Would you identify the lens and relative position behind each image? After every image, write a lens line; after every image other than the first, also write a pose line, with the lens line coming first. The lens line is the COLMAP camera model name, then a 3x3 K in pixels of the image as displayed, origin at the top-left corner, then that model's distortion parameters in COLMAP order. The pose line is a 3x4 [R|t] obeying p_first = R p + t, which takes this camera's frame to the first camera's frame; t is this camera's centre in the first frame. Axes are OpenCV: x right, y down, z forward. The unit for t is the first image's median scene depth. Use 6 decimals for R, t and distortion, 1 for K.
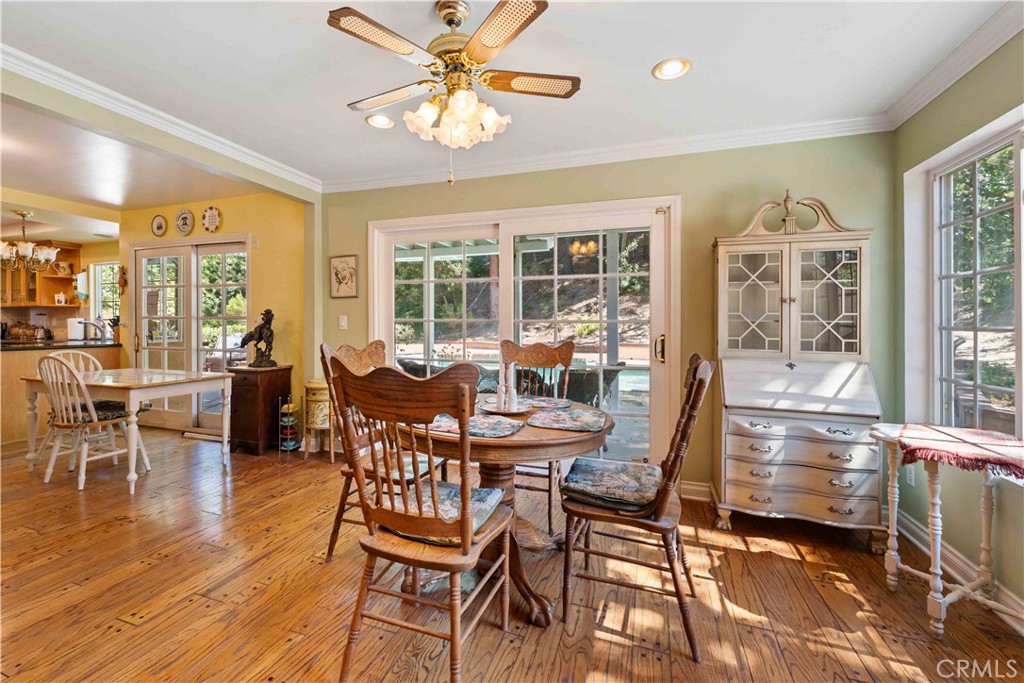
lens RADIAL K [[419.5, 0, 498.3], [0, 419.5, 327.4], [0, 0, 1]] dist [0.002772, -0.000786]
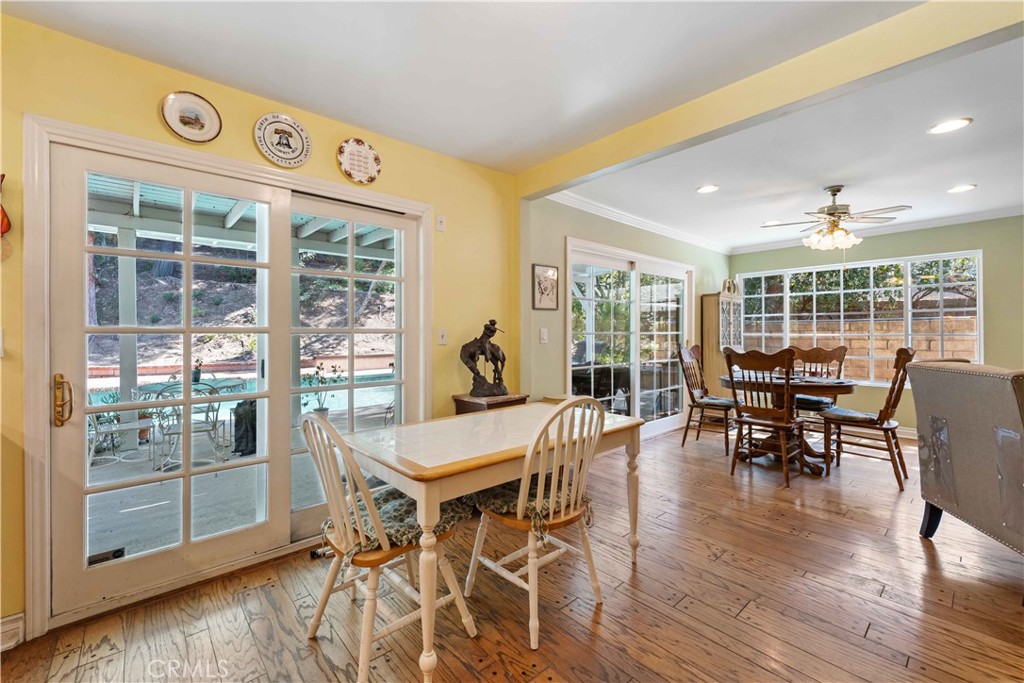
lens RADIAL K [[419.5, 0, 506.7], [0, 419.5, 330.8], [0, 0, 1]] dist [0.002772, -0.000786]
pose [[0.504859, 0.003772, 0.863194, -1.189040], [0.013535, 0.999833, -0.012286, -0.014603], [-0.863096, 0.017886, 0.504723, 0.591317]]
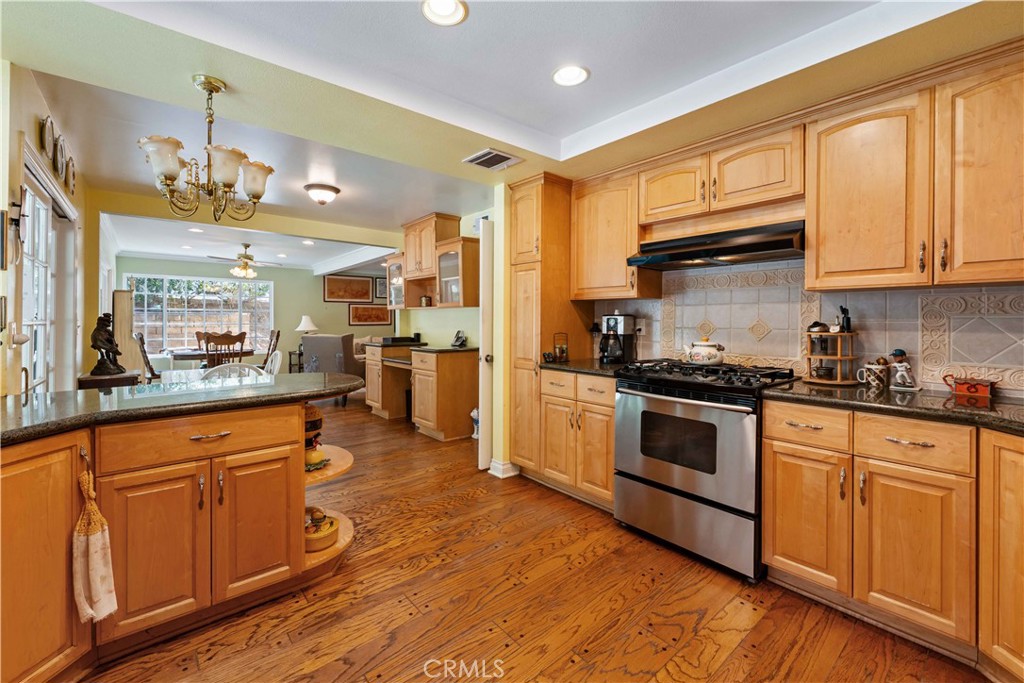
lens RADIAL K [[419.5, 0, 500.2], [0, 419.5, 321.2], [0, 0, 1]] dist [0.002772, -0.000786]
pose [[-0.858068, -0.003290, 0.513525, -1.775751], [0.002986, 0.999931, 0.011396, -0.034949], [-0.513527, 0.011312, -0.857999, 1.348234]]
